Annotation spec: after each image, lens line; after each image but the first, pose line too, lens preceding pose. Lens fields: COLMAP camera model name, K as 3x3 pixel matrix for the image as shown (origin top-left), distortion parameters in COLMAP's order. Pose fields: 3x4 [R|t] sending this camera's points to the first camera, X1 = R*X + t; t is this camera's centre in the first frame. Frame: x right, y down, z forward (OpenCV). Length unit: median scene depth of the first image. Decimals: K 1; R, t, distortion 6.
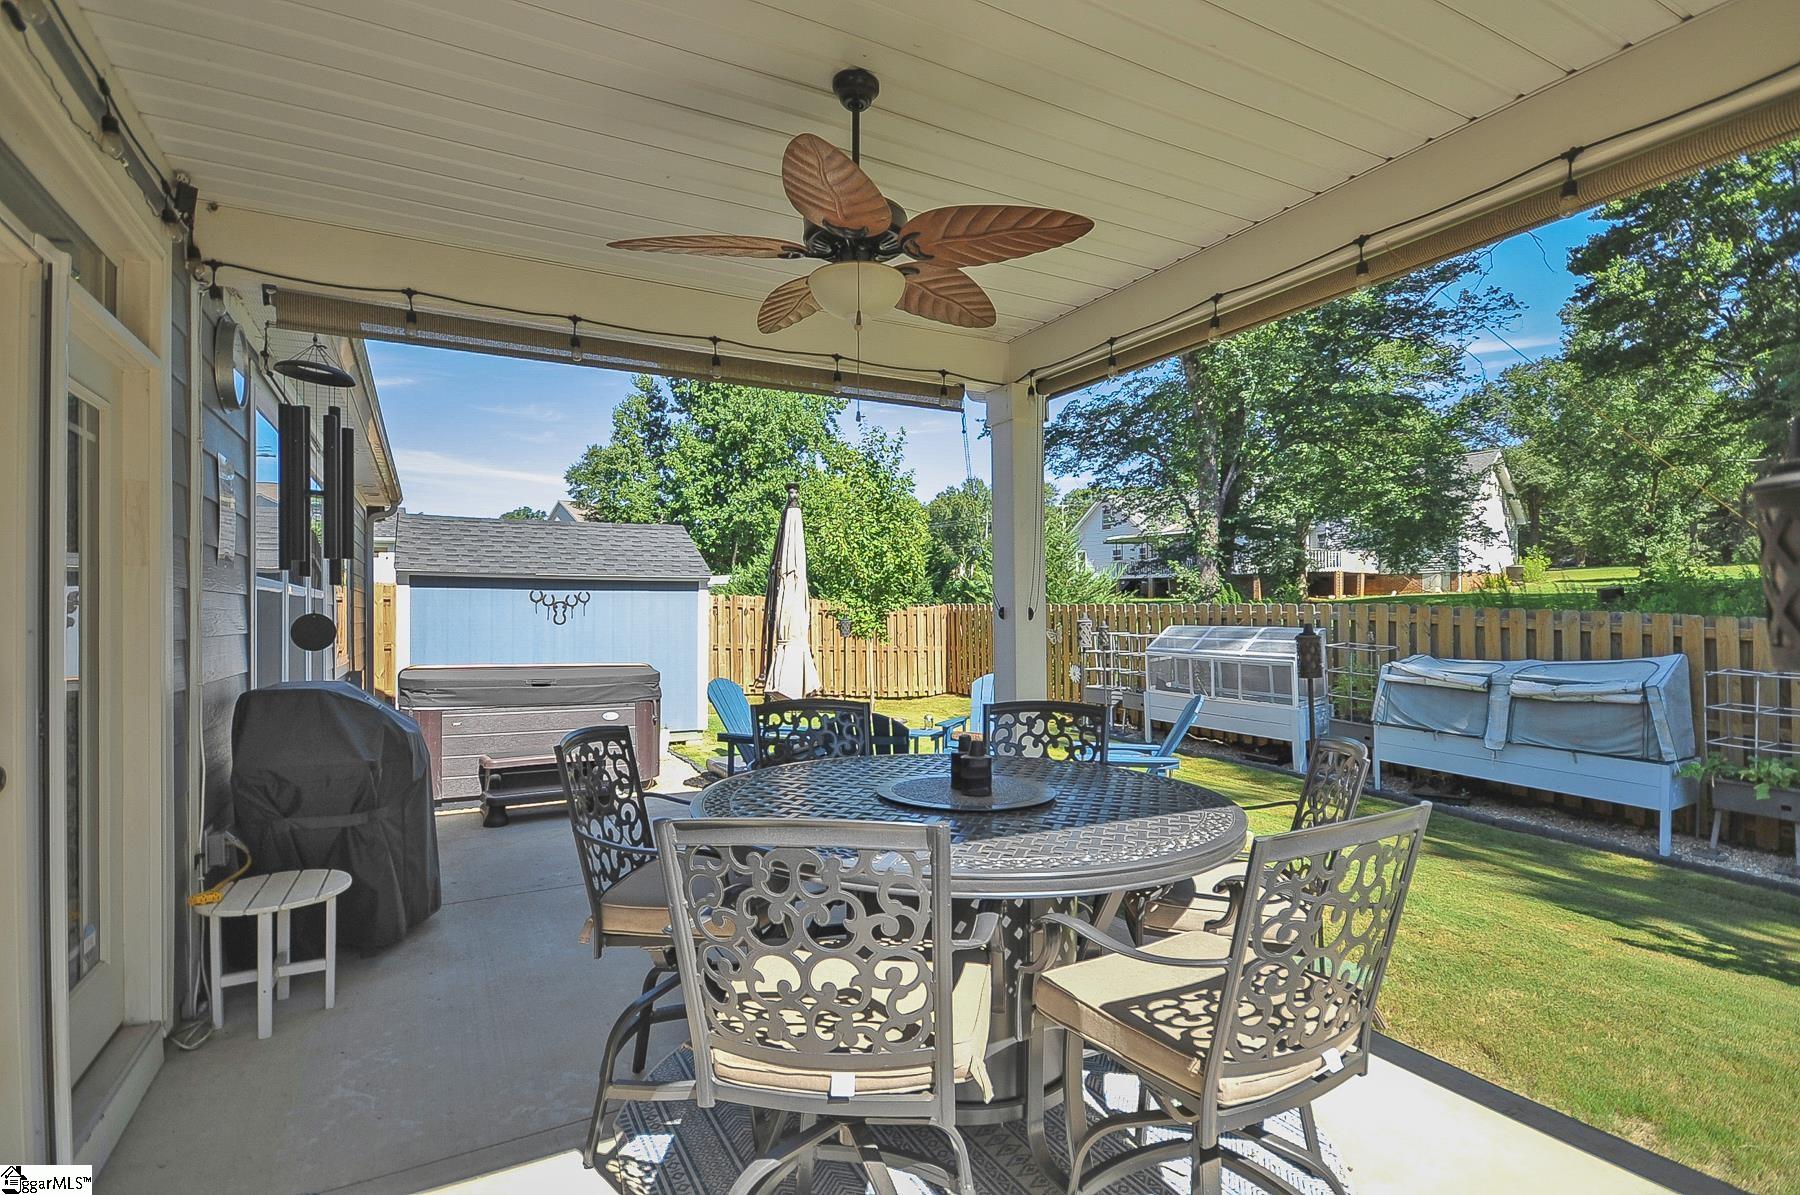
lens RADIAL K [[892.6, 0, 900.0], [0, 892.6, 597.5], [0, 0, 1]] dist [-0.000719, -0.000112]
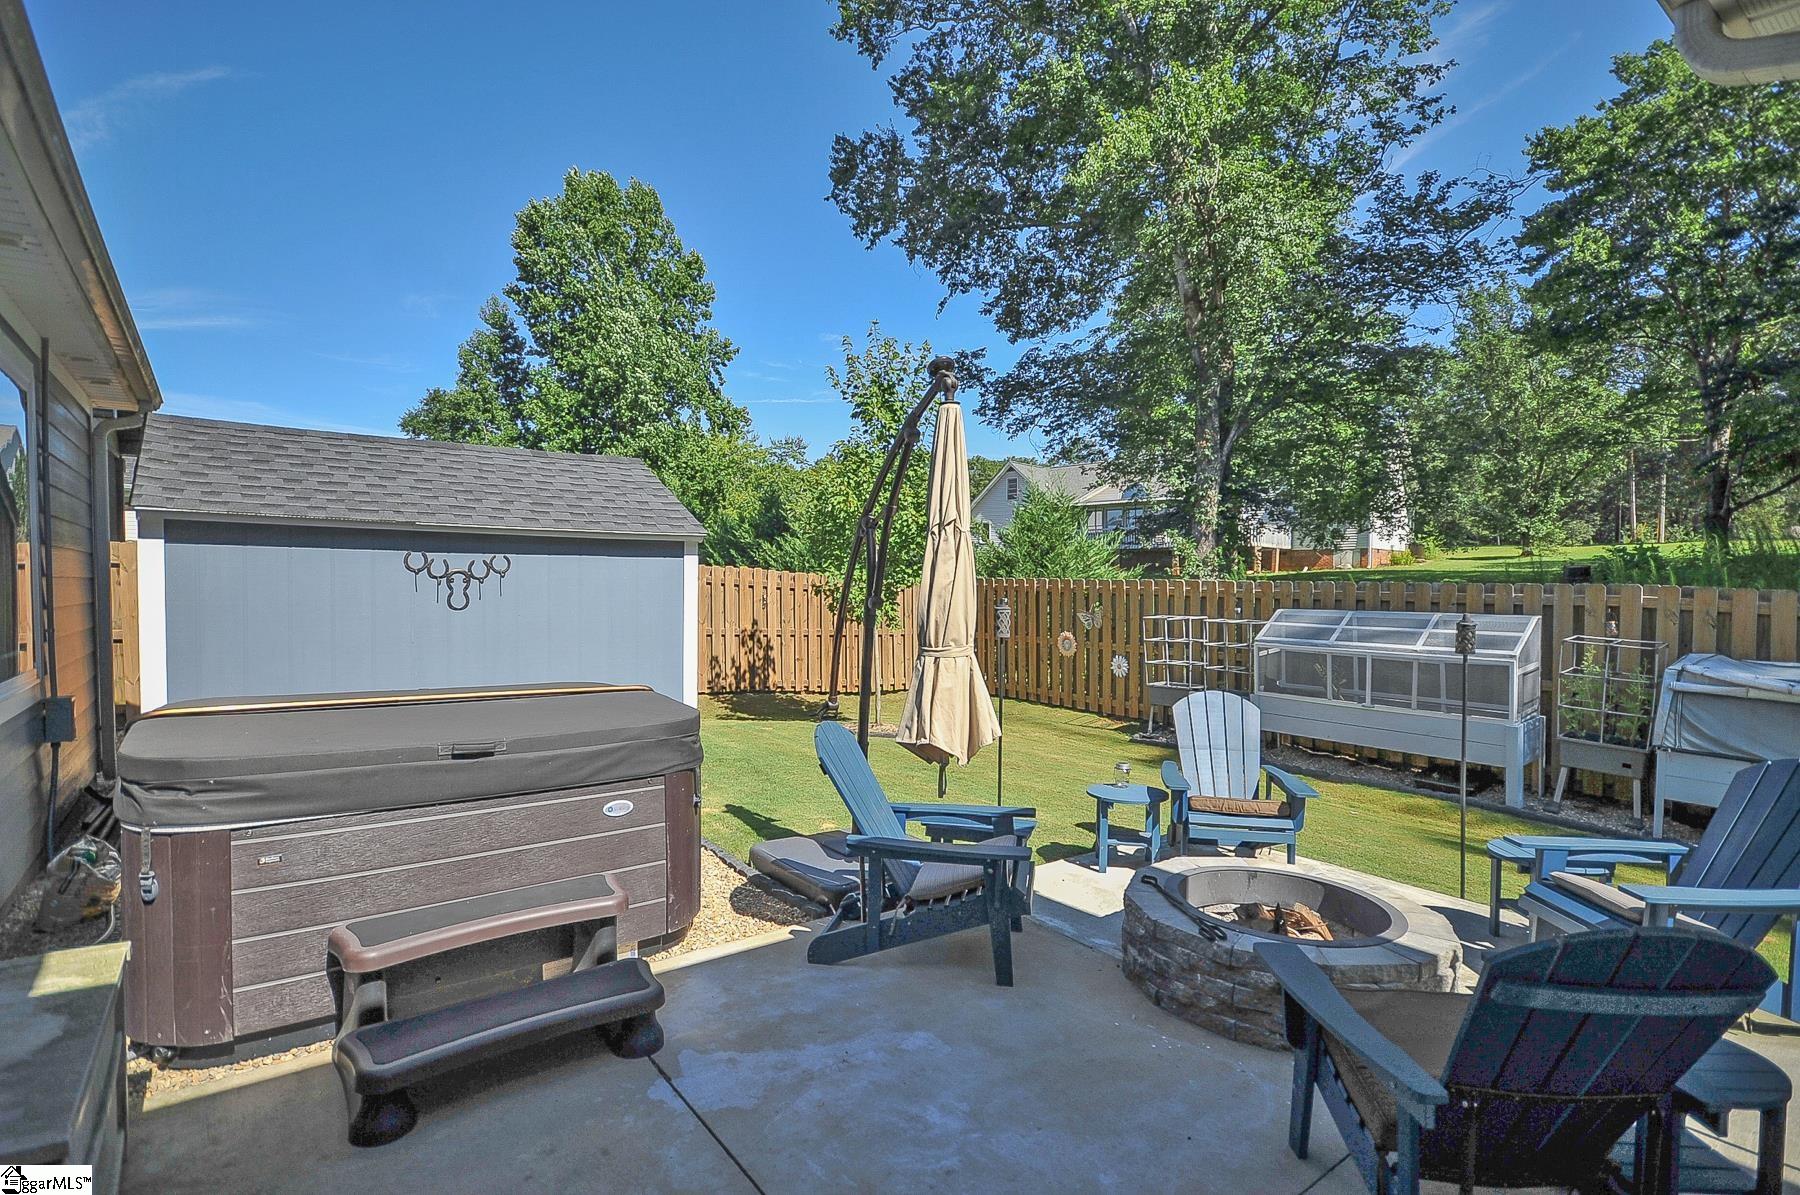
lens RADIAL K [[873.3, 0, 902.7], [0, 873.3, 606.0], [0, 0, 1]] dist [0.001382, 0.000309]
pose [[0.985569, 0.002668, 0.169255, -0.060925], [-0.009916, 0.999069, 0.041990, 0.000055], [-0.168986, -0.043062, 0.984677, 0.122505]]
